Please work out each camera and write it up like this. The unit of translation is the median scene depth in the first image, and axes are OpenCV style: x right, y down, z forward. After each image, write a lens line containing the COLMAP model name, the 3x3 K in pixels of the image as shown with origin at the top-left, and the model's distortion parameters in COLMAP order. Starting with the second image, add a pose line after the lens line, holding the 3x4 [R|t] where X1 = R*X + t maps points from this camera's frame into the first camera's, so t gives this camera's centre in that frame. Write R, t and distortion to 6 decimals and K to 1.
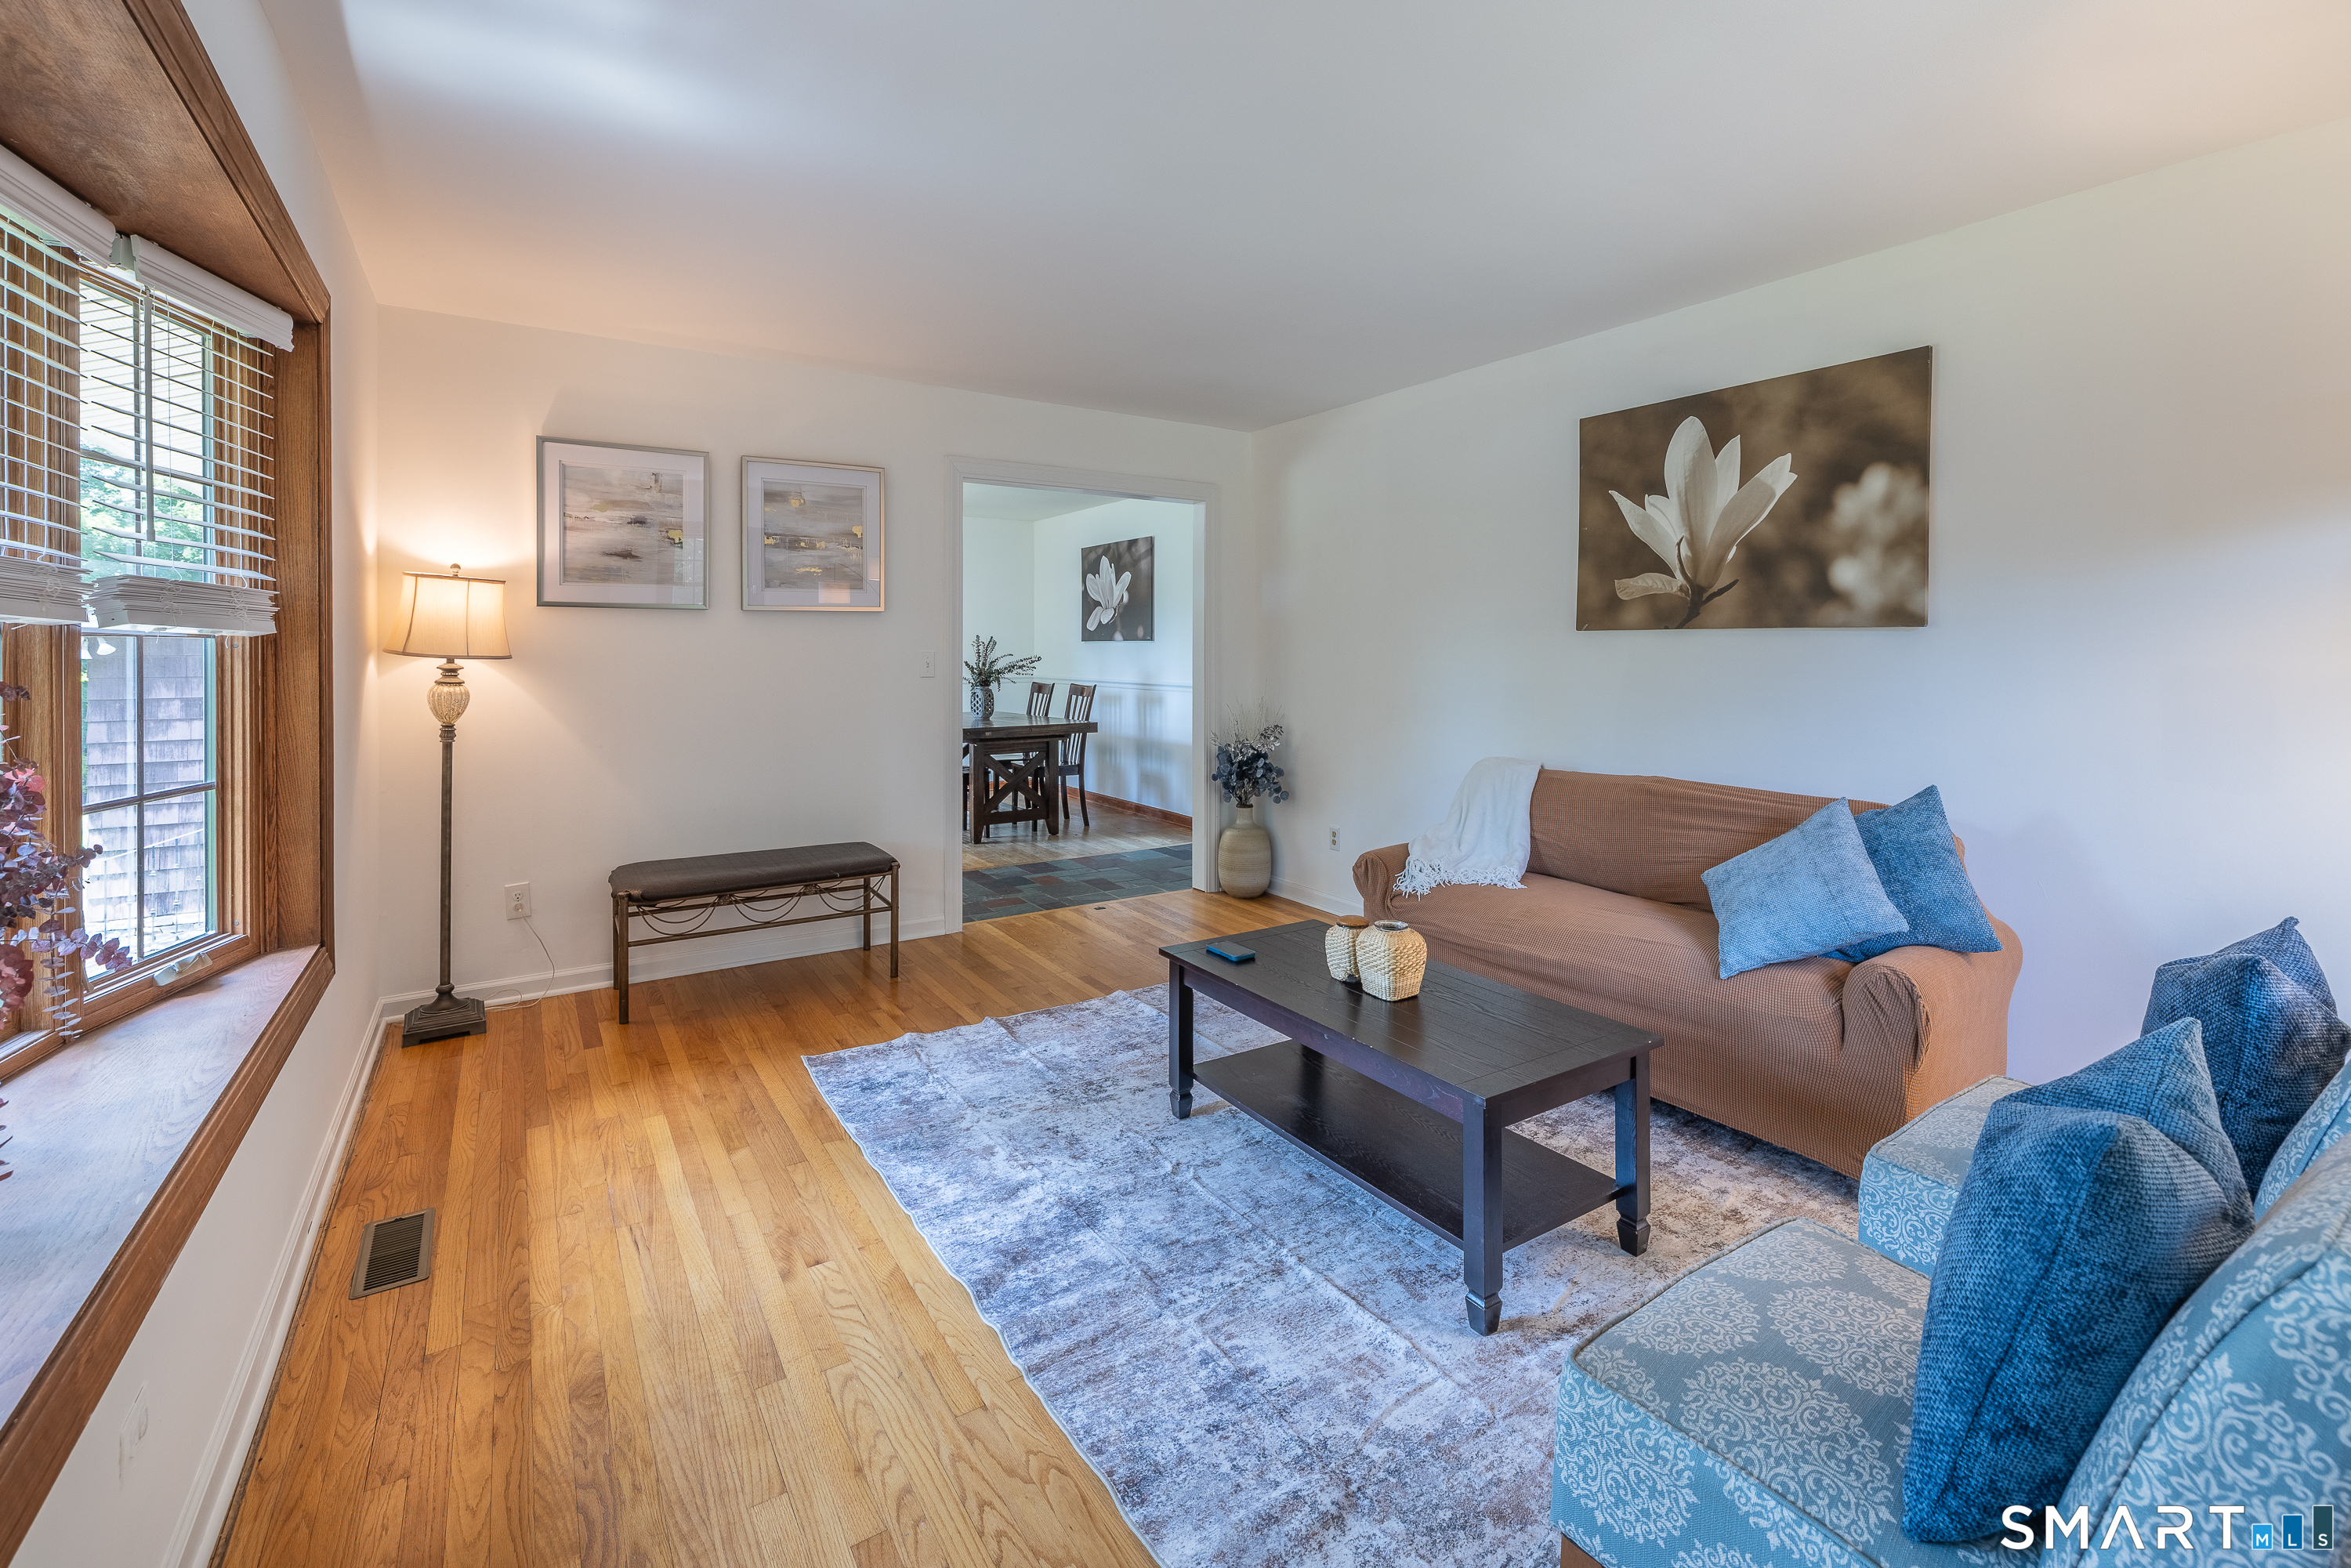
lens RADIAL K [[984.8, 0, 1149.2], [0, 984.8, 660.6], [0, 0, 1]] dist [-0.001955, 0.000016]
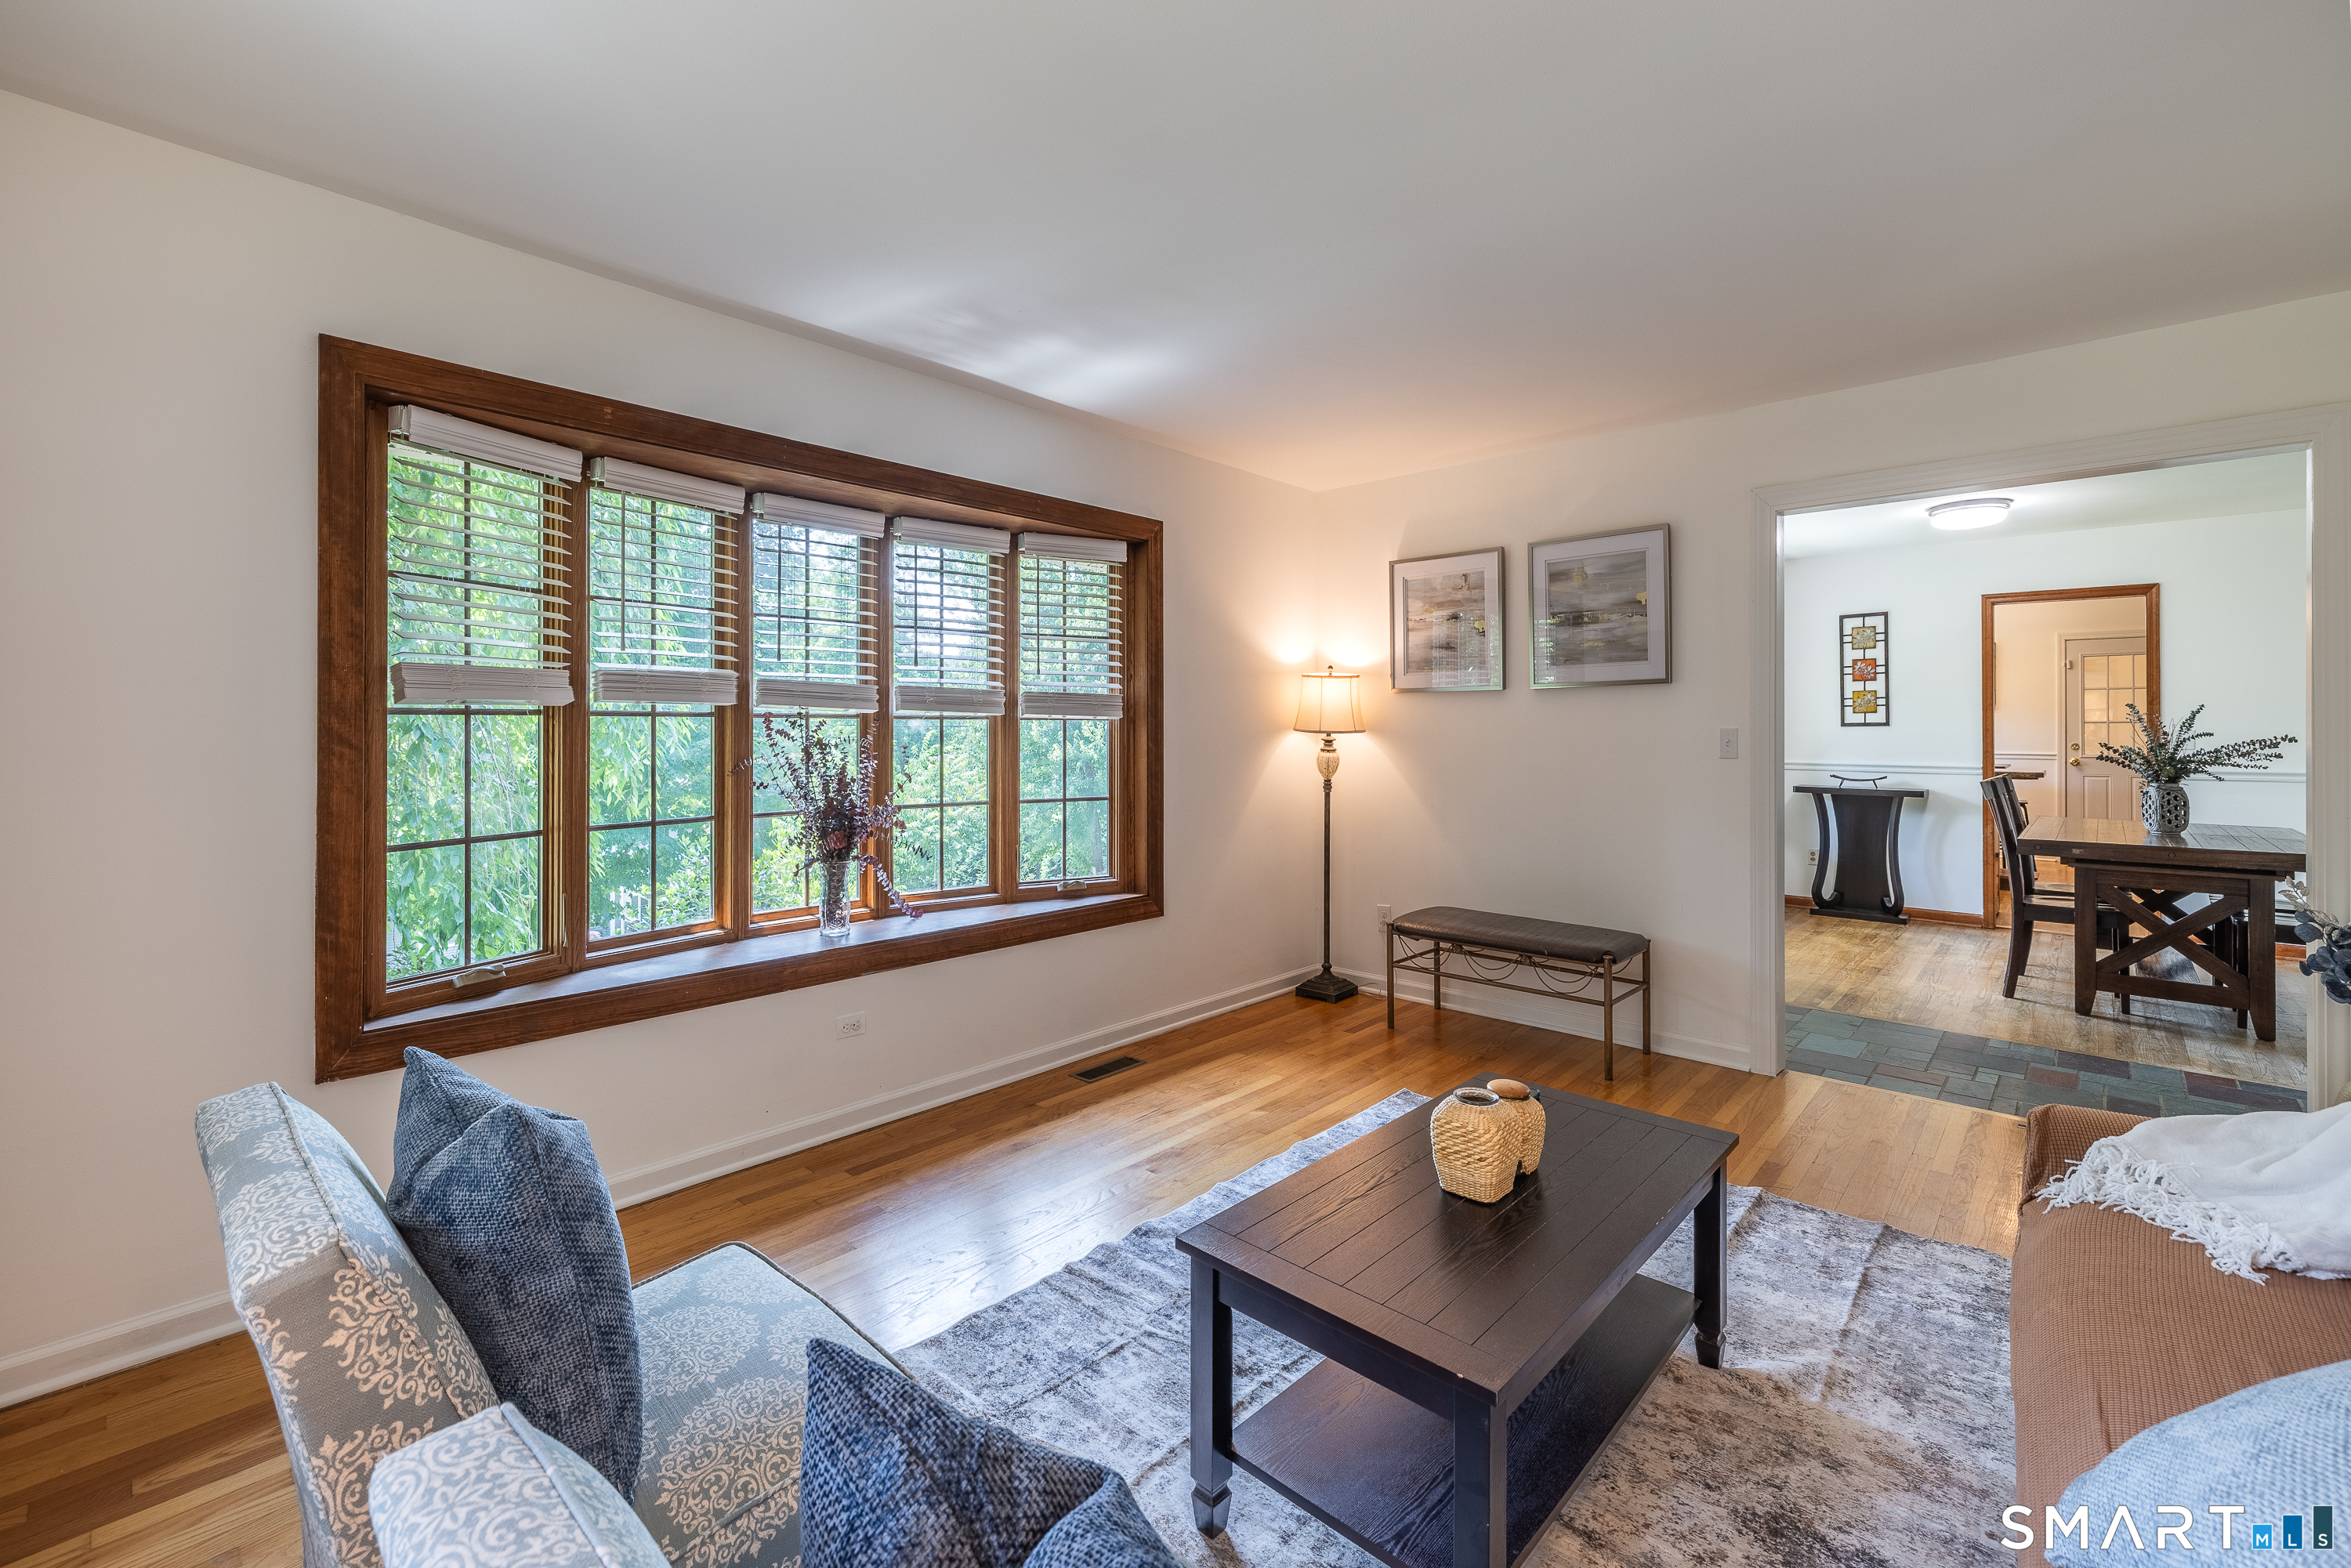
lens RADIAL K [[1028.6, 0, 1166.5], [0, 1028.6, 728.4], [0, 0, 1]] dist [0.021808, 0.000013]
pose [[0.251215, -0.000036, -0.967931, 0.603155], [-0.007528, 0.999970, -0.001991, -0.003590], [0.967902, 0.007787, 0.251207, 0.367588]]
